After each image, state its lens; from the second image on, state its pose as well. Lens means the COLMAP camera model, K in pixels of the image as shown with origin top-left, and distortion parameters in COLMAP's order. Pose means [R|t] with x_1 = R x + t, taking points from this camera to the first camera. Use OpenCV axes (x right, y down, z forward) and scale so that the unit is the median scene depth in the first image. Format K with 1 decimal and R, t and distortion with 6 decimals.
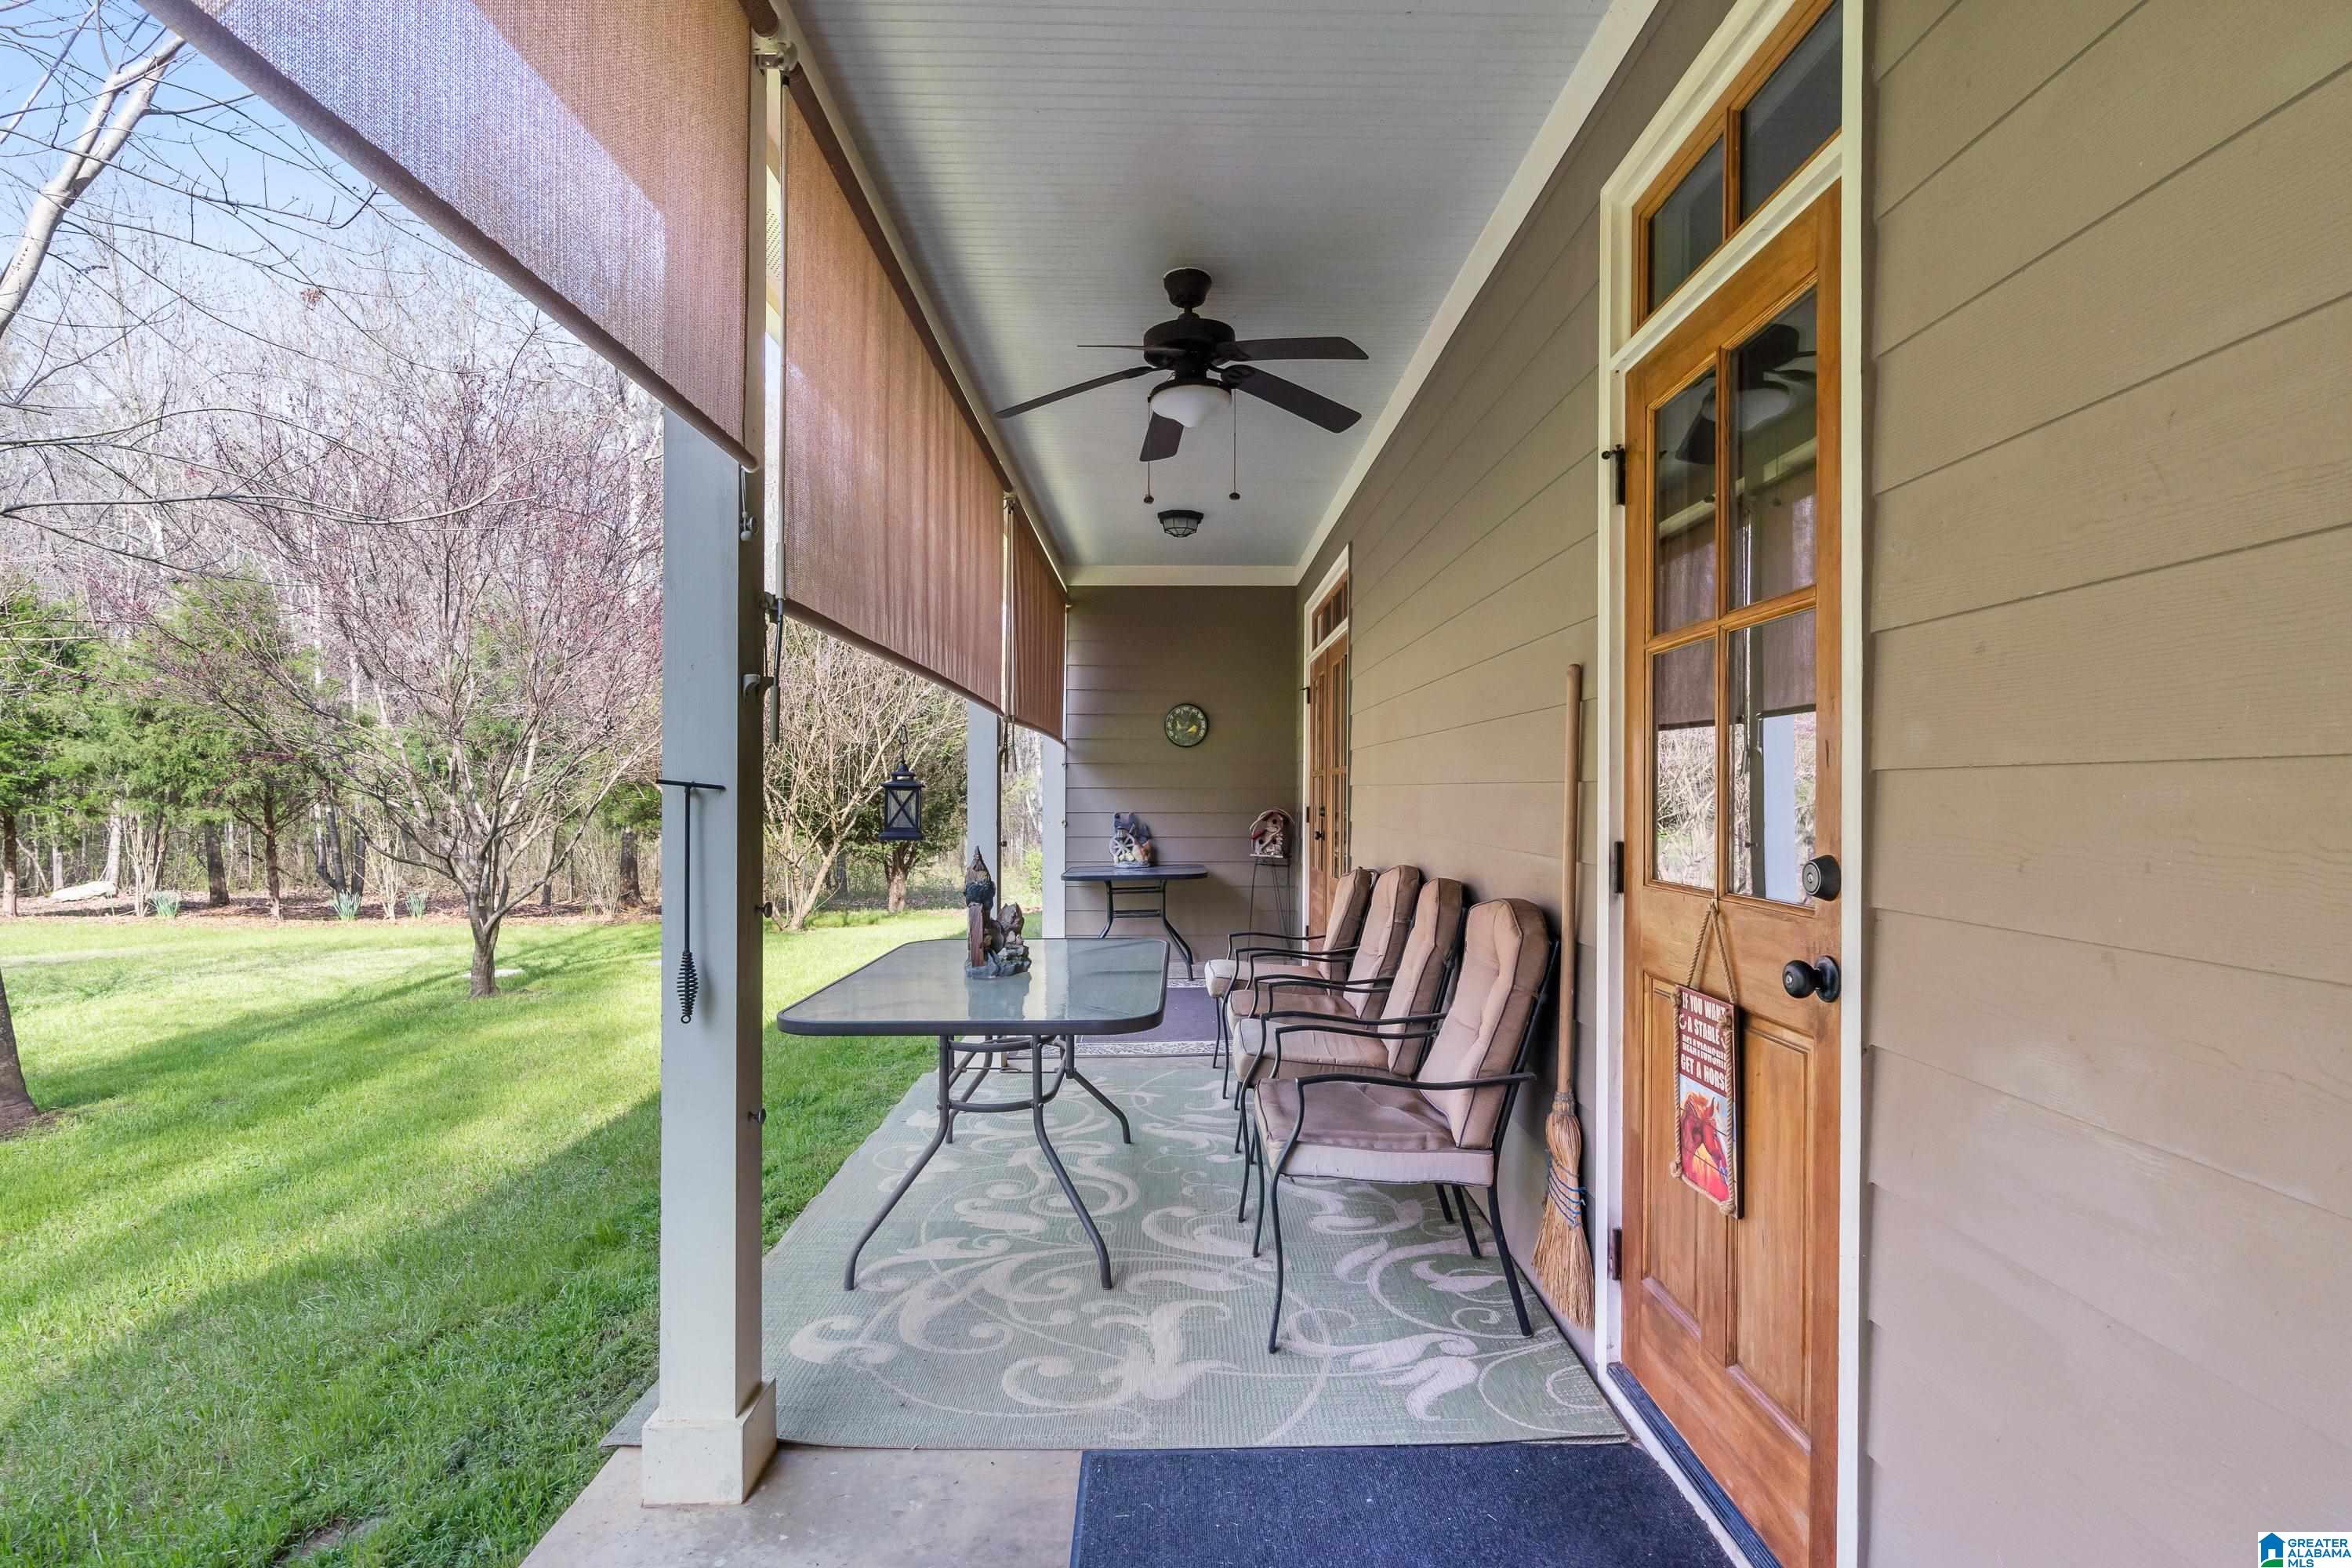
lens RADIAL K [[1317.8, 0, 1176.5], [0, 1317.8, 789.8], [0, 0, 1]] dist [-0.013480, 0.001373]
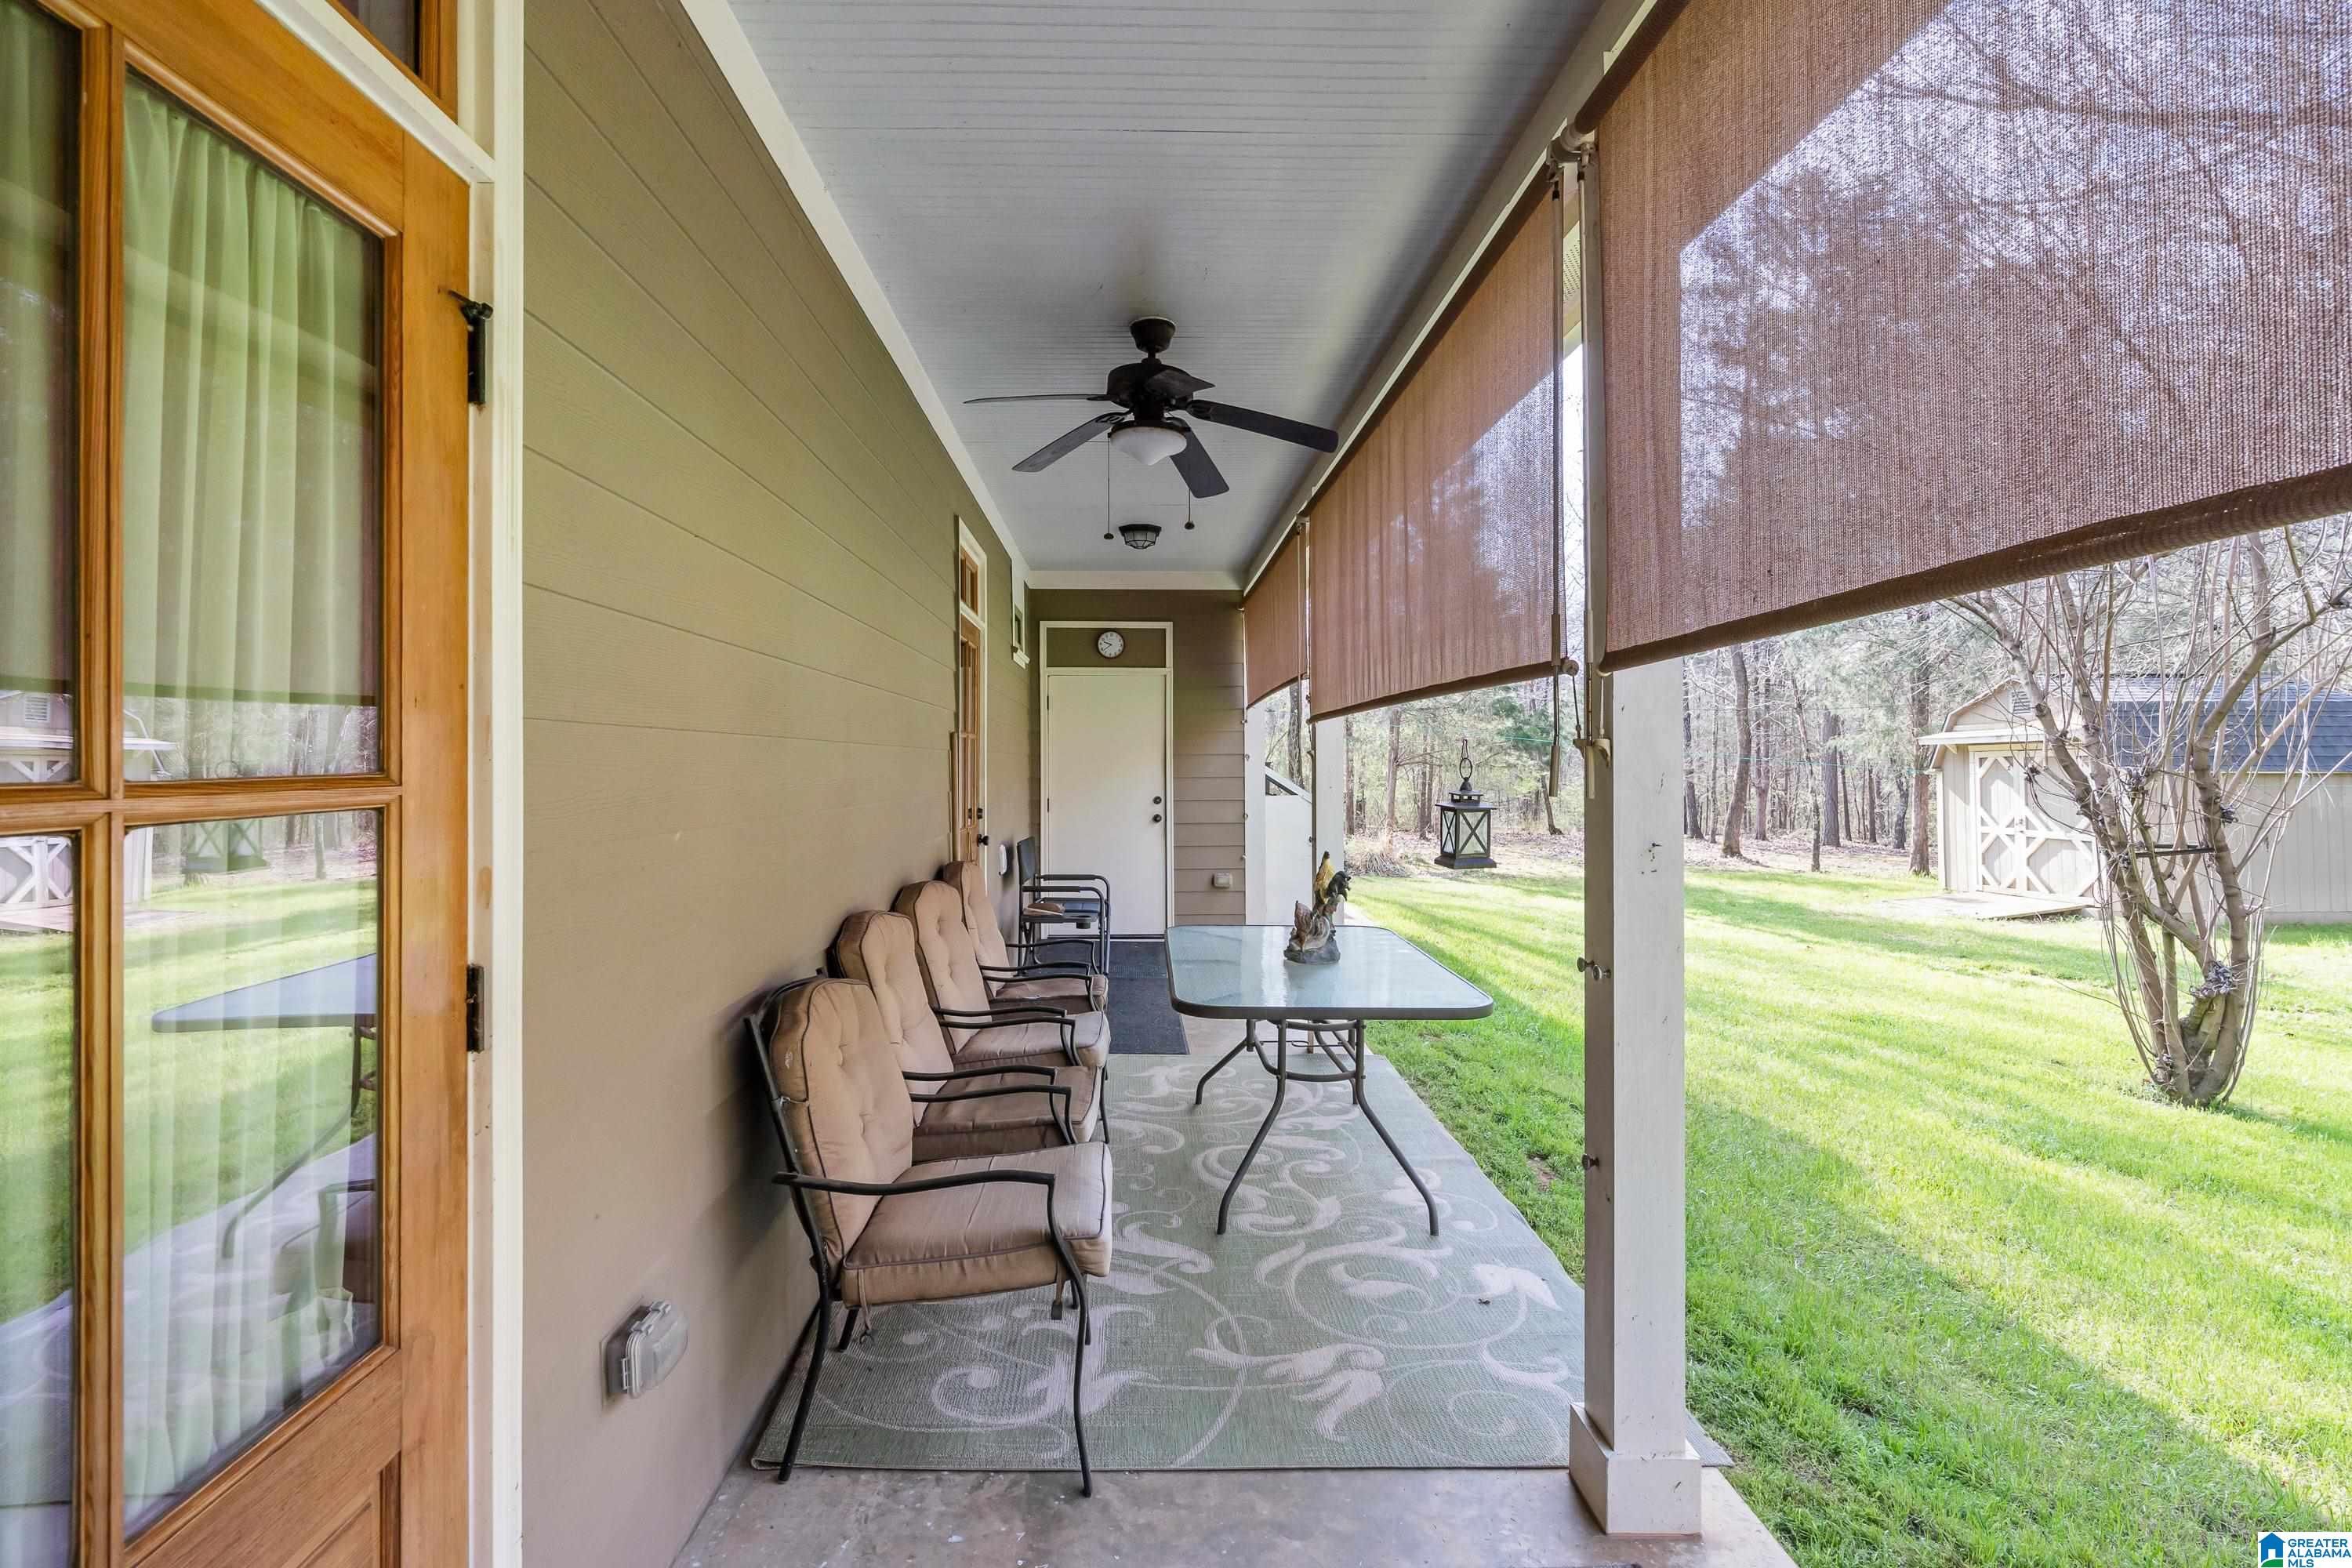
lens RADIAL K [[1071.2, 0, 1171.1], [0, 1071.2, 768.8], [0, 0, 1]] dist [-0.000088, 0.000055]
pose [[-0.999625, -0.004052, -0.027090, 0.015382], [-0.004017, 0.999991, -0.001358, -0.028461], [0.027095, -0.001249, -0.999632, 1.802160]]
